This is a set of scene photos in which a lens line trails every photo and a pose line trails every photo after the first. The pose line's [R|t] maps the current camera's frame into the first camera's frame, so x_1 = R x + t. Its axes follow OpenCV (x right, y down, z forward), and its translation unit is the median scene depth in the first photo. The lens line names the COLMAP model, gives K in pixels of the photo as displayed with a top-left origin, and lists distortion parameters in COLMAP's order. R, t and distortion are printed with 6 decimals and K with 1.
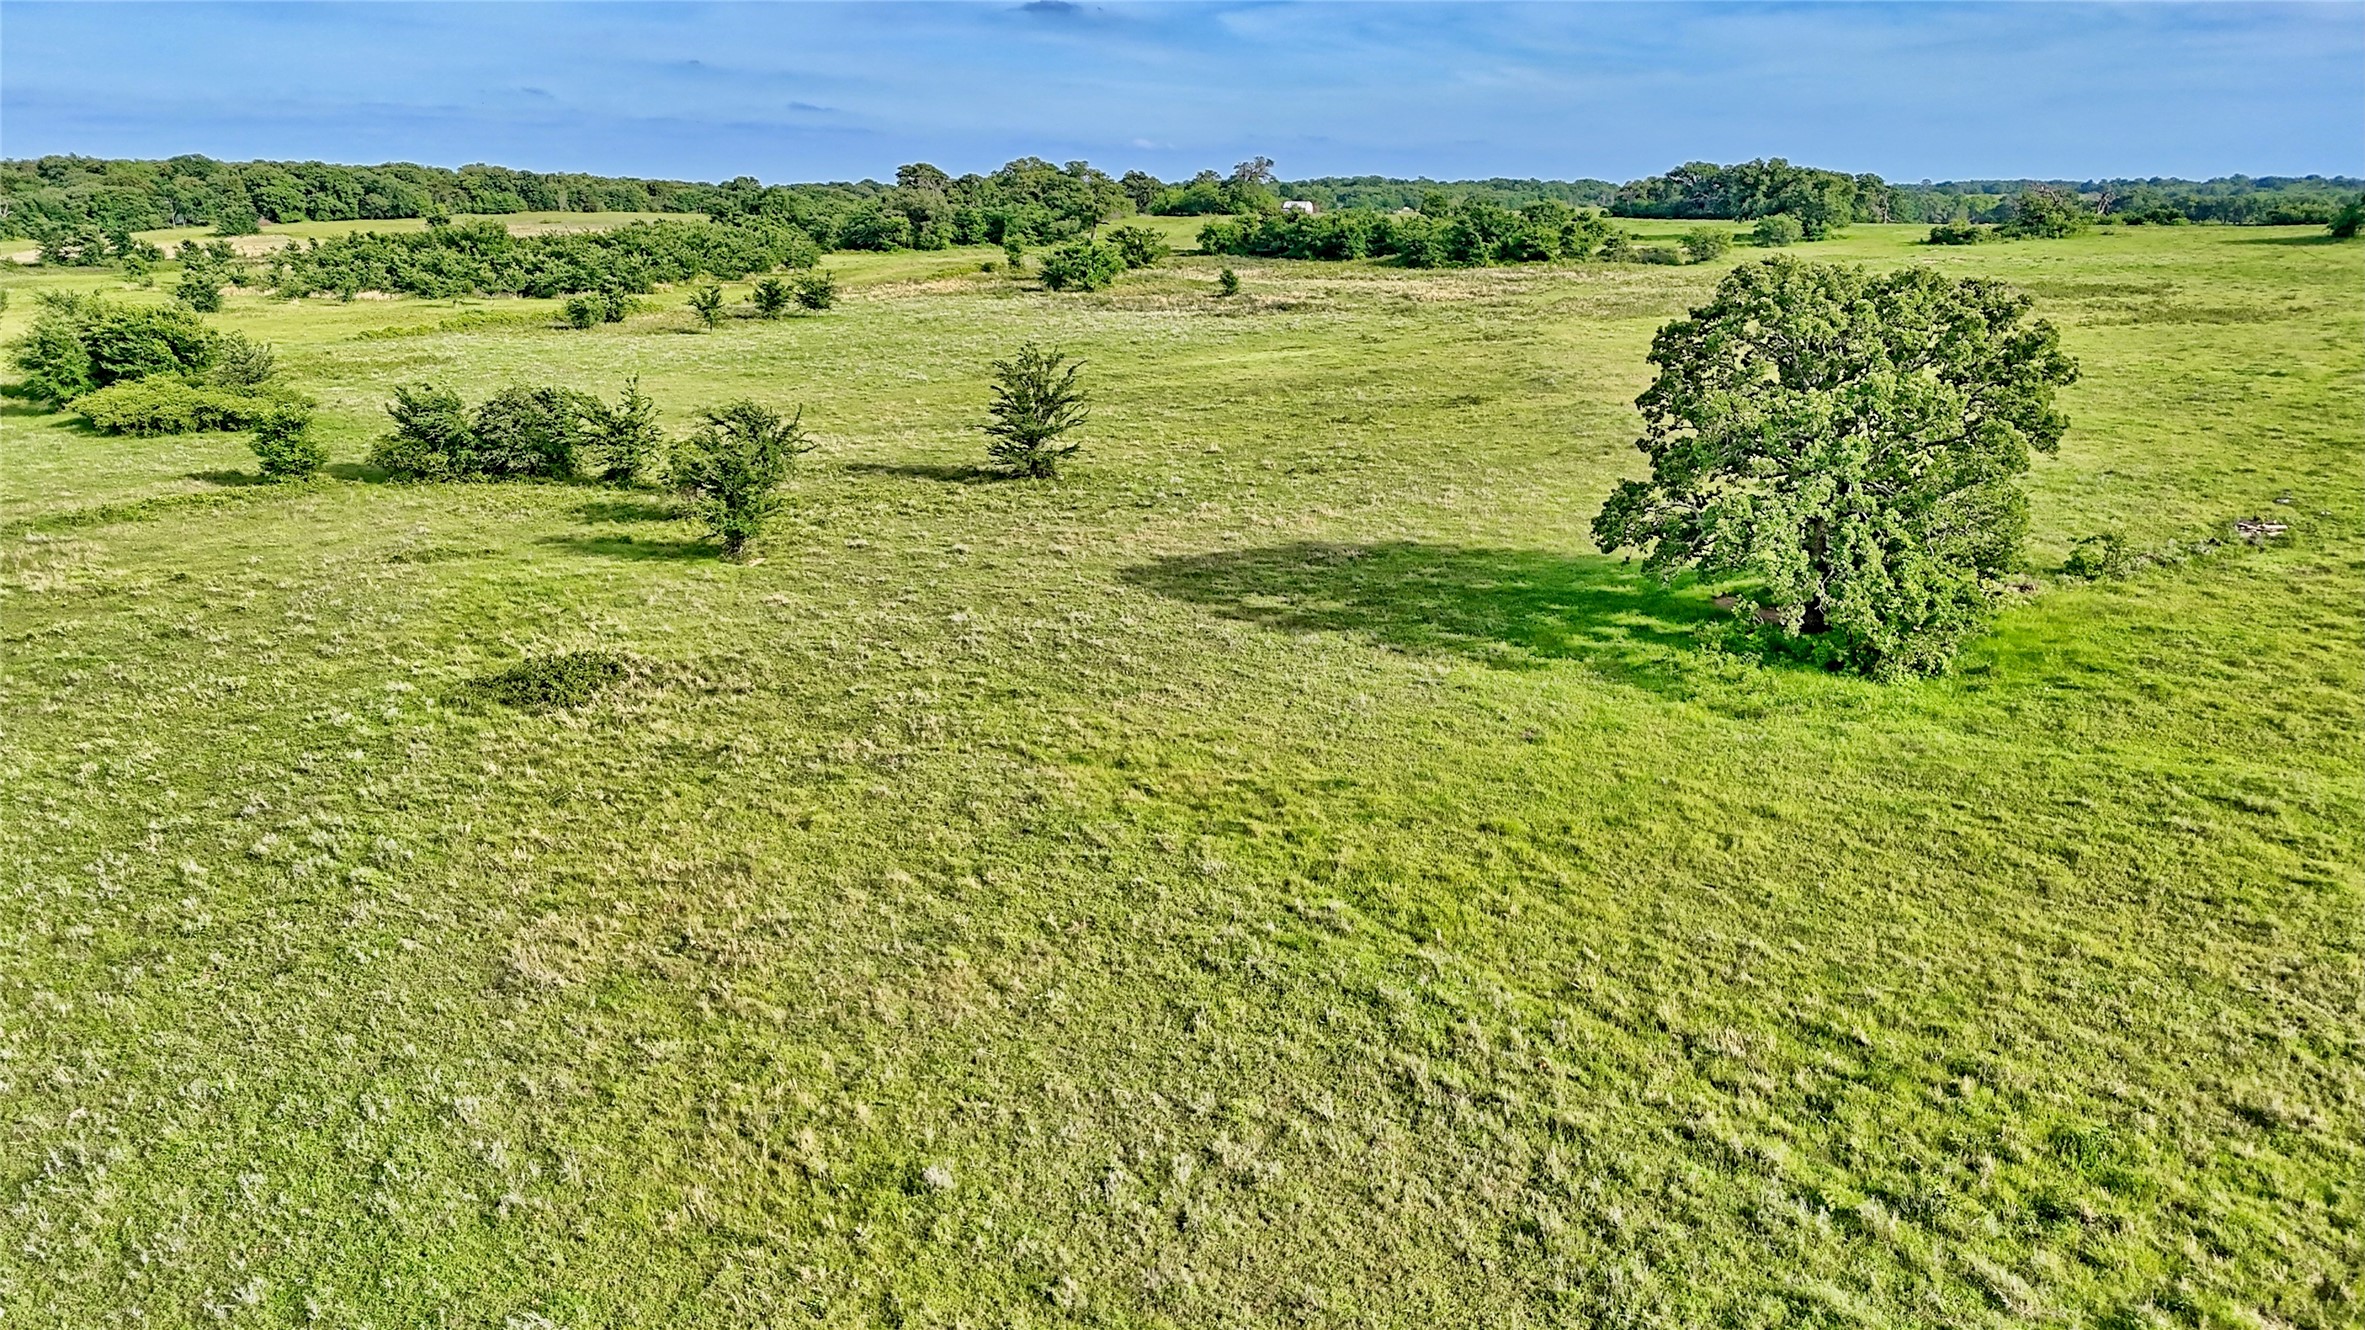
lens RADIAL K [[1741.8, 0, 1182.5], [0, 1741.8, 665.0], [0, 0, 1]] dist [0.075855, -0.092114]
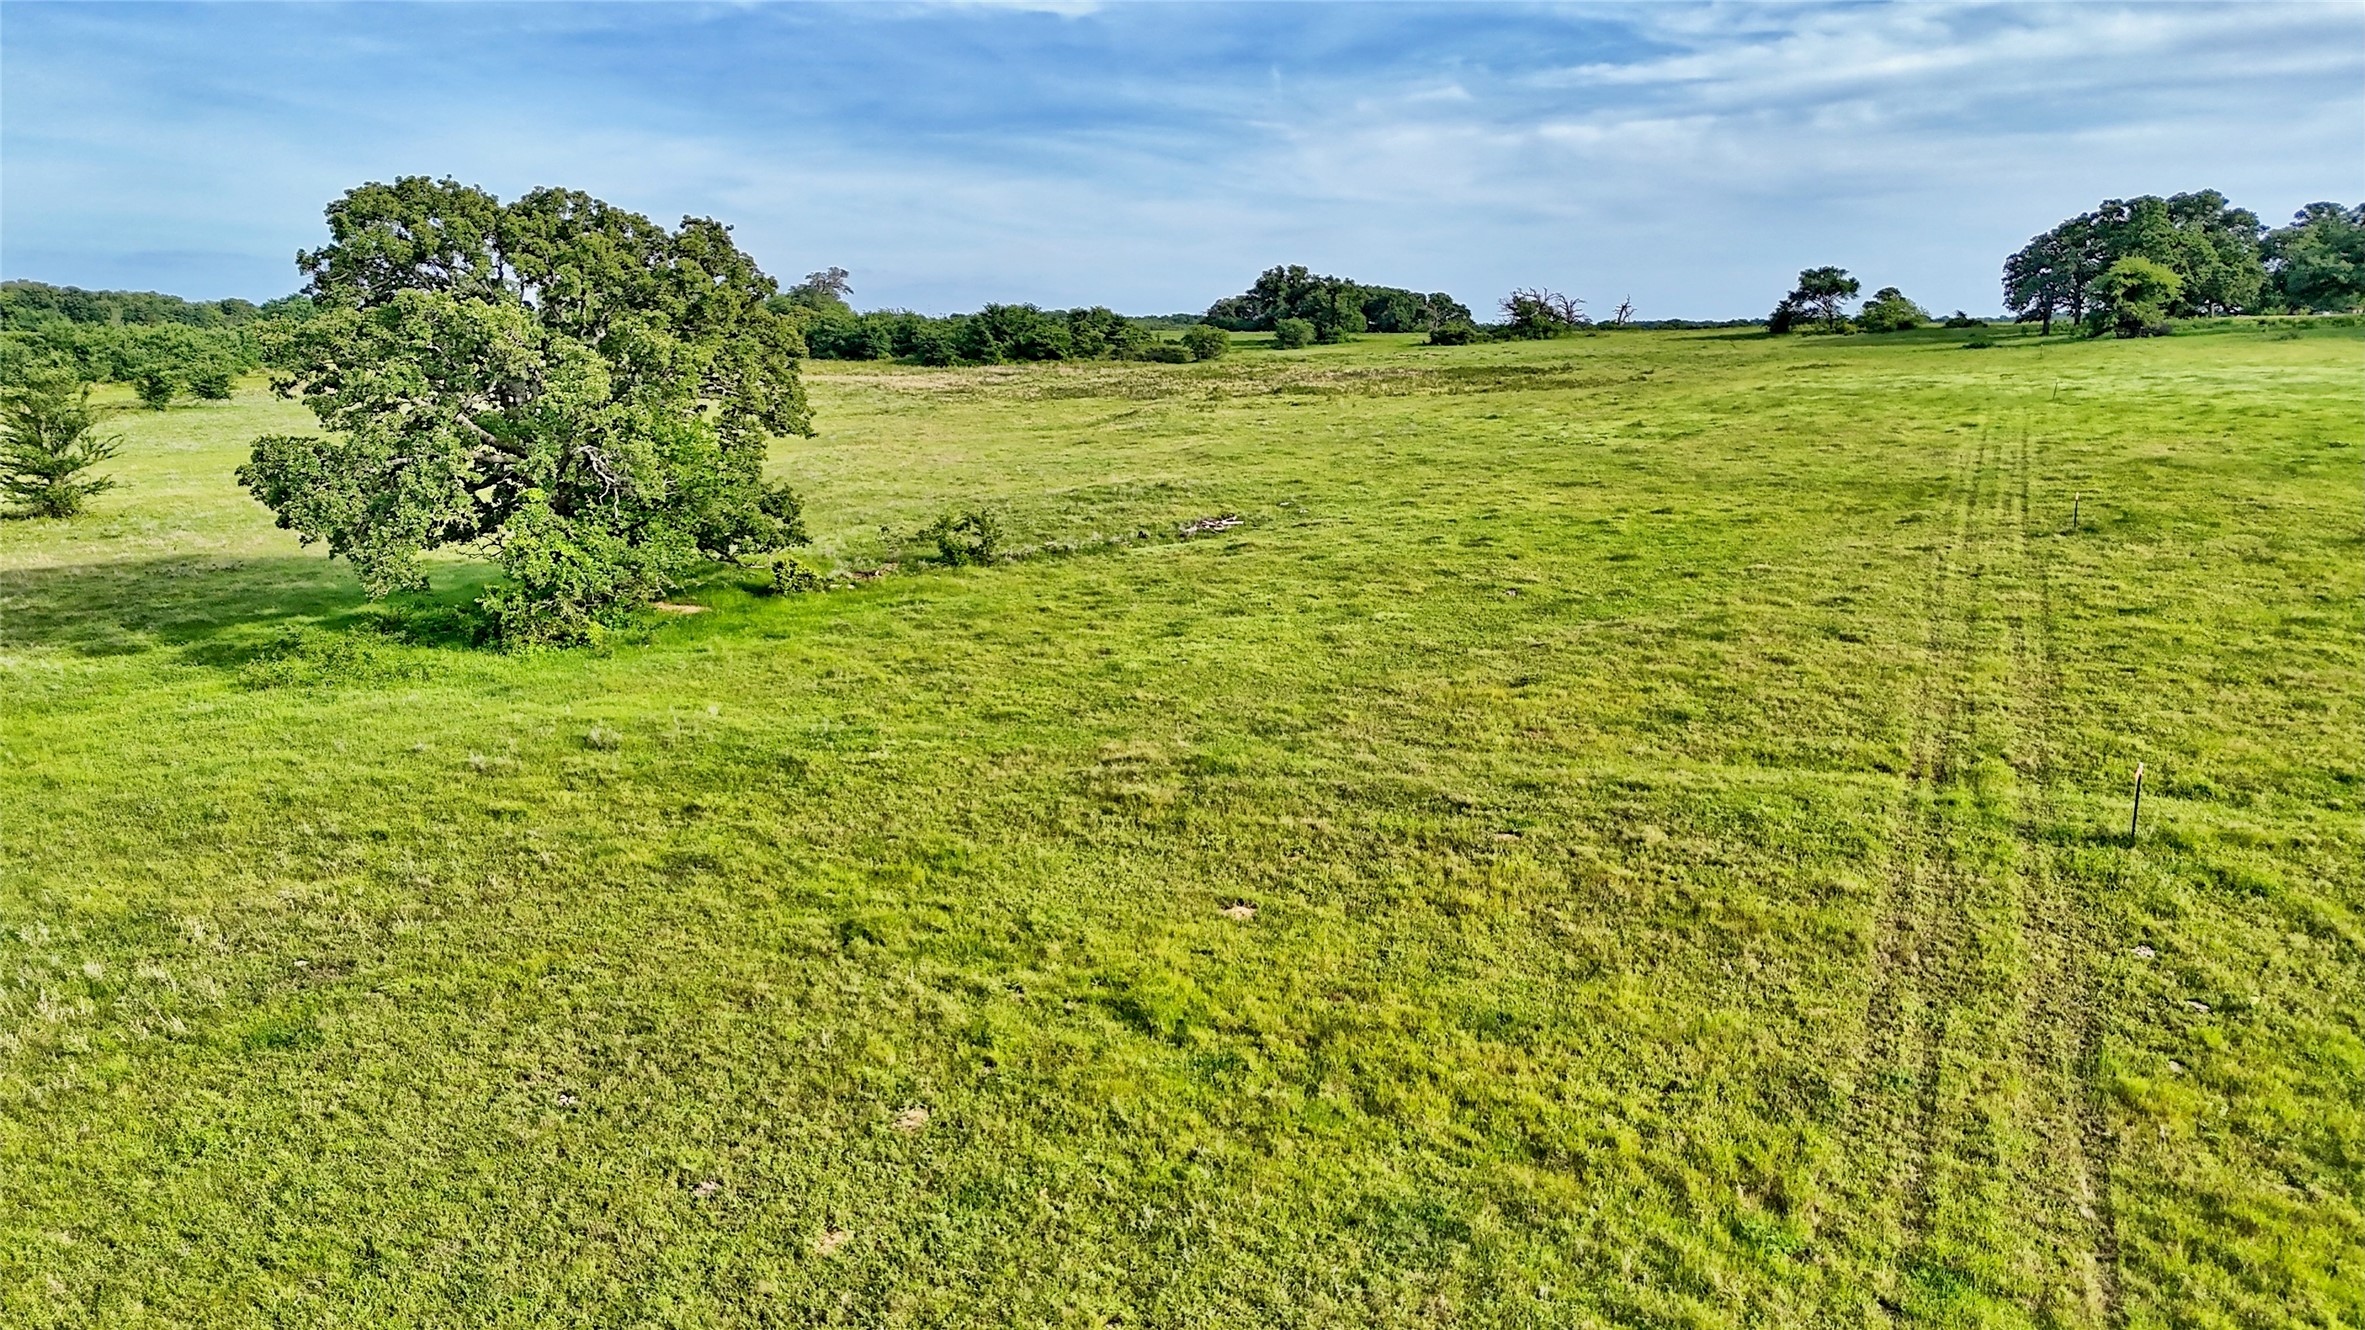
lens RADIAL K [[1741.8, 0, 1182.5], [0, 1741.8, 665.0], [0, 0, 1]] dist [0.075855, -0.092114]
pose [[0.989468, -0.026316, 0.142341, 0.125944], [0.037330, 0.996464, -0.075270, 0.019589], [-0.139857, 0.079790, 0.986952, 0.021433]]
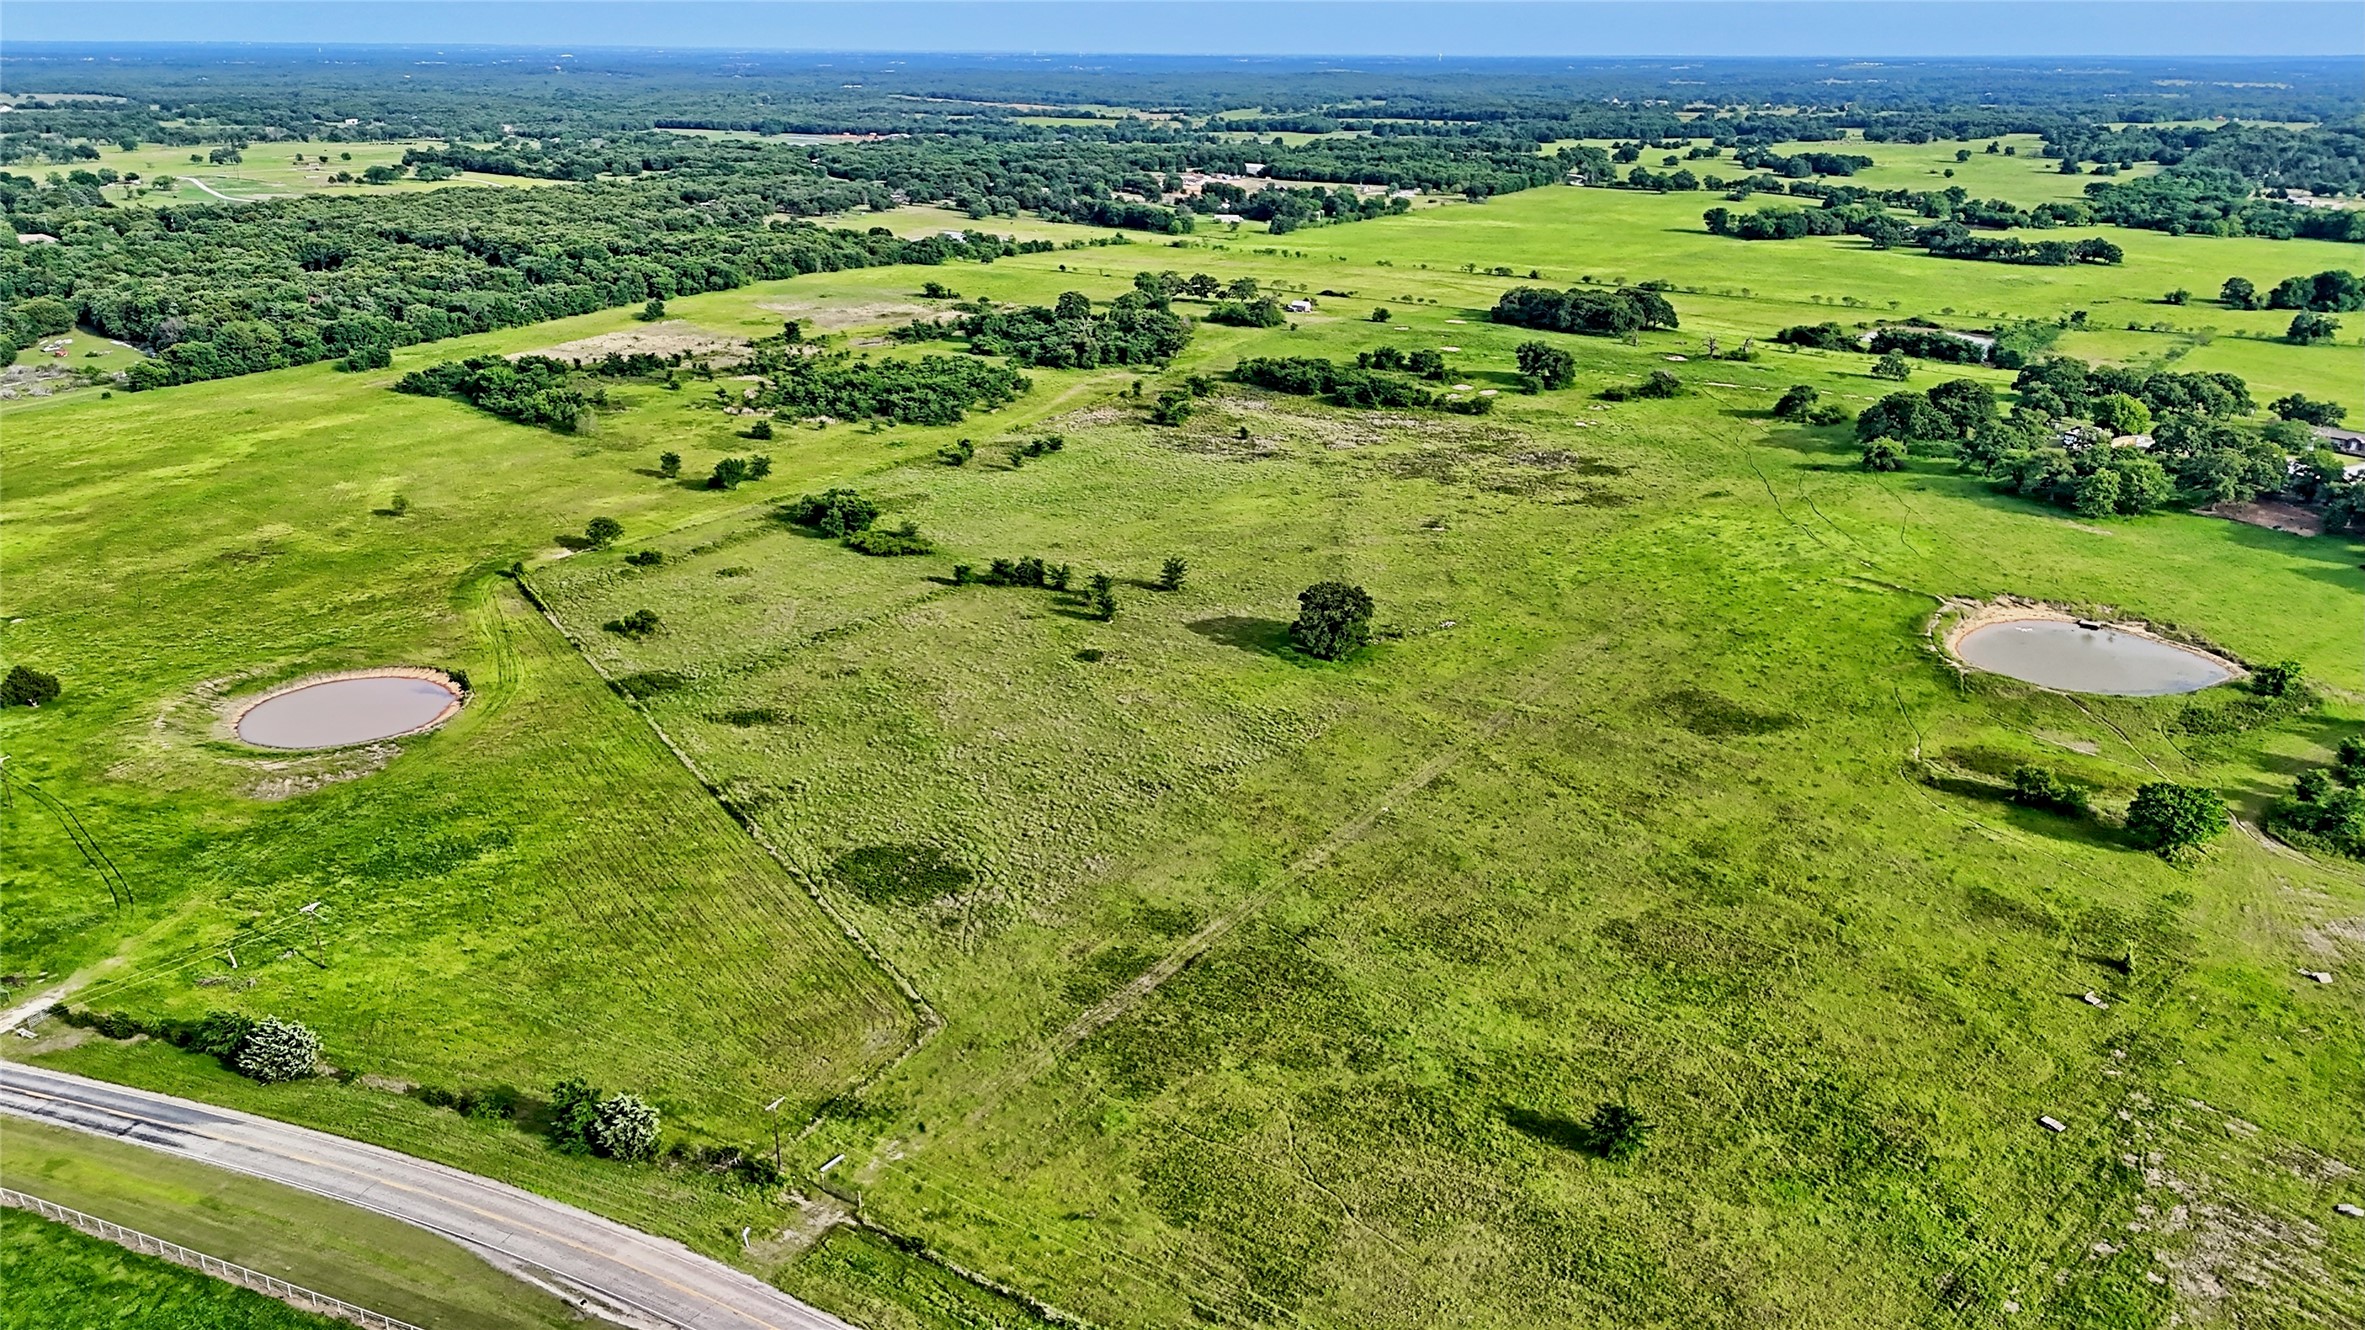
lens RADIAL K [[1741.8, 0, 1182.5], [0, 1741.8, 665.0], [0, 0, 1]] dist [0.075855, -0.092114]
pose [[0.999396, 0.015720, -0.031006, 0.018163], [-0.013246, 0.996832, 0.078430, -0.086175], [0.032140, -0.077972, 0.996437, -0.962372]]
